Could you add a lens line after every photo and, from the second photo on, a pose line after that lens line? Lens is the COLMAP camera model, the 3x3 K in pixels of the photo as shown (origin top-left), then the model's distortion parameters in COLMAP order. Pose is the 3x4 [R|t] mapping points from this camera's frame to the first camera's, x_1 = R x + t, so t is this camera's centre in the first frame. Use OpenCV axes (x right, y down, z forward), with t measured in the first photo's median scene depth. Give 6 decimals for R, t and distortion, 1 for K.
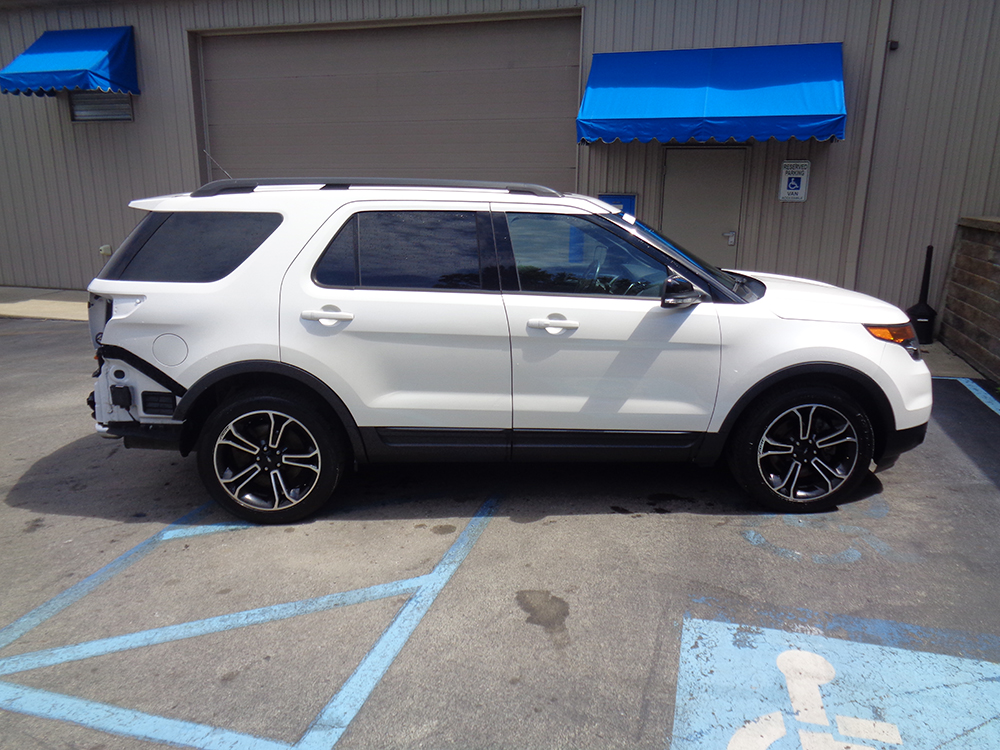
lens RADIAL K [[761.5, 0, 495.4], [0, 761.5, 378.8], [0, 0, 1]] dist [0.006970, 0.013200]
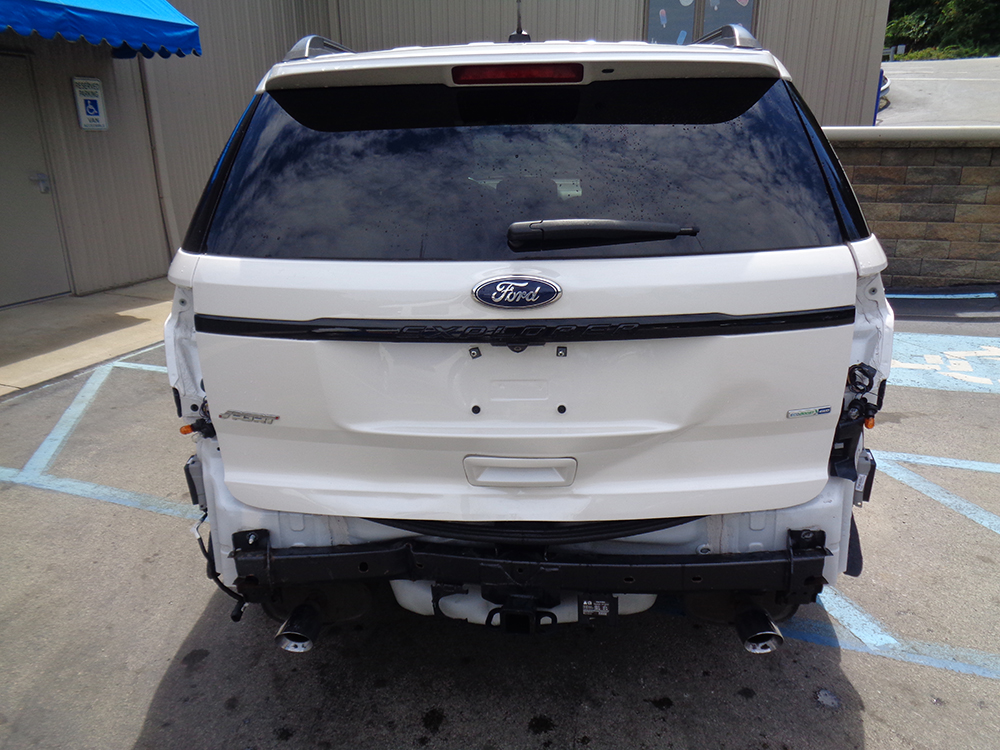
lens RADIAL K [[761.5, 0, 520.6], [0, 761.5, 370.7], [0, 0, 1]] dist [0.006970, 0.013200]
pose [[0.057802, -0.305479, 0.950443, -1.067908], [0.266991, 0.922087, 0.280128, -0.259715], [-0.961964, 0.237568, 0.134859, 1.283988]]
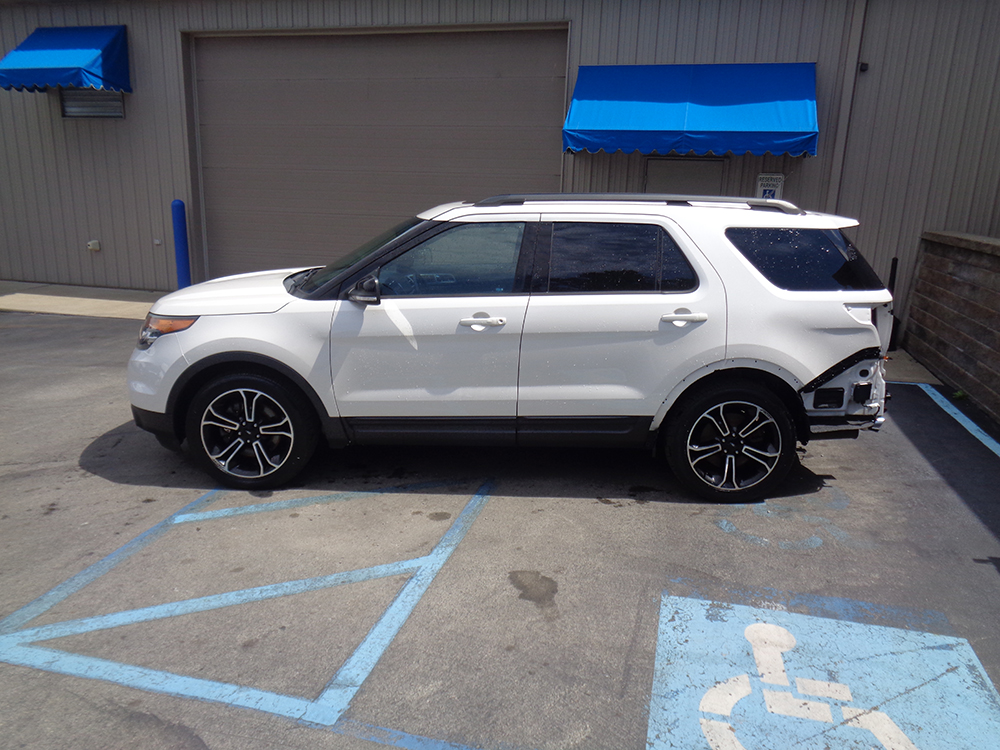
lens RADIAL K [[761.5, 0, 495.5], [0, 761.5, 381.1], [0, 0, 1]] dist [0.006970, 0.013200]
pose [[0.999408, 0.014441, 0.031214, -0.028568], [-0.014472, 0.999895, 0.000757, 0.006636], [-0.031200, -0.001208, 0.999512, -0.082695]]
